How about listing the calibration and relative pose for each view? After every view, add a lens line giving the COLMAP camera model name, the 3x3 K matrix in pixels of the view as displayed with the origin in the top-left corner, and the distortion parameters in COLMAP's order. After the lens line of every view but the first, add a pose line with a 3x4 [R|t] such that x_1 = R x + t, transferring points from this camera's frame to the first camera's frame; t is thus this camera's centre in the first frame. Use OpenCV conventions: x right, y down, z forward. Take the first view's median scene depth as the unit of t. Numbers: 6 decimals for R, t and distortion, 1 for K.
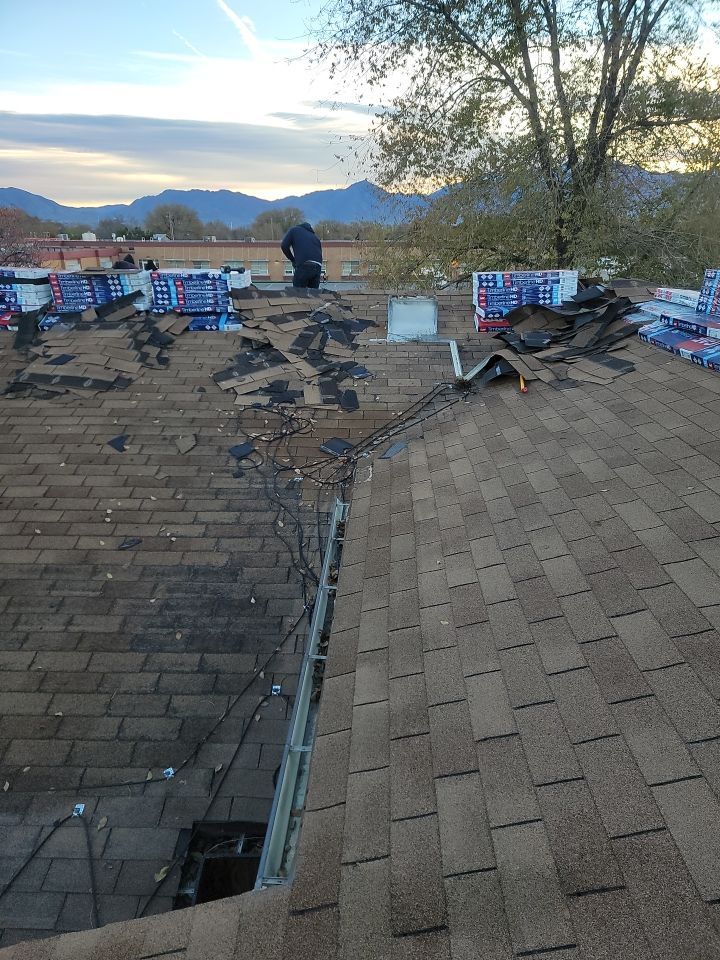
lens RADIAL K [[676.2, 0, 345.0], [0, 676.2, 492.6], [0, 0, 1]] dist [0.111959, -0.096671]
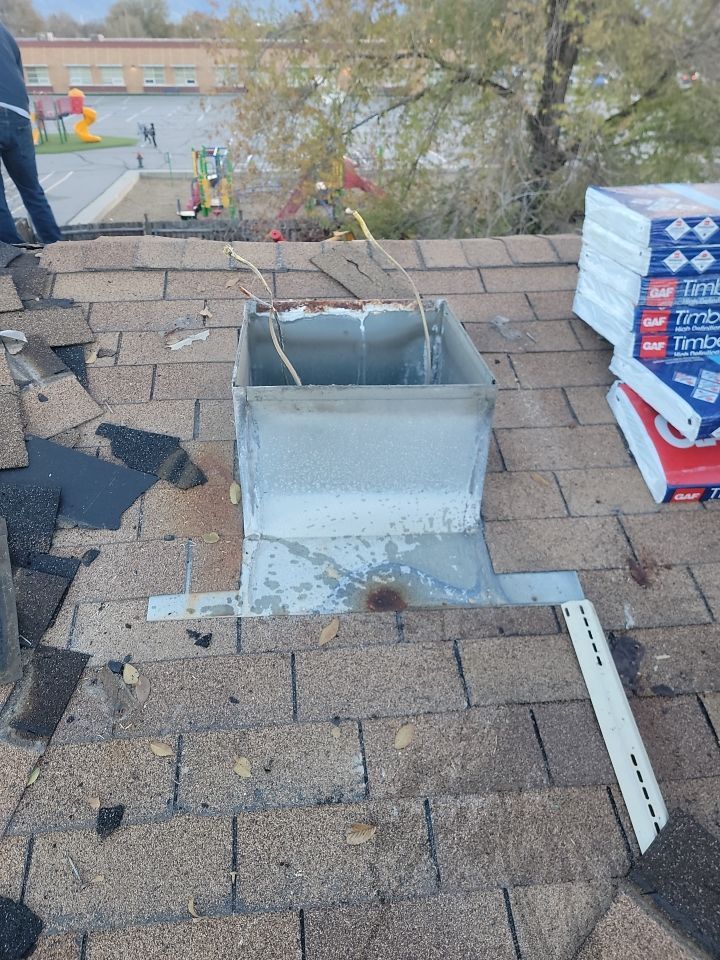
lens RADIAL K [[676.2, 0, 345.0], [0, 676.2, 492.6], [0, 0, 1]] dist [0.111959, -0.096671]
pose [[0.988676, -0.073512, 0.130826, 0.065447], [0.042852, 0.973797, 0.223344, -0.286458], [-0.143817, -0.215209, 0.965920, 0.786149]]
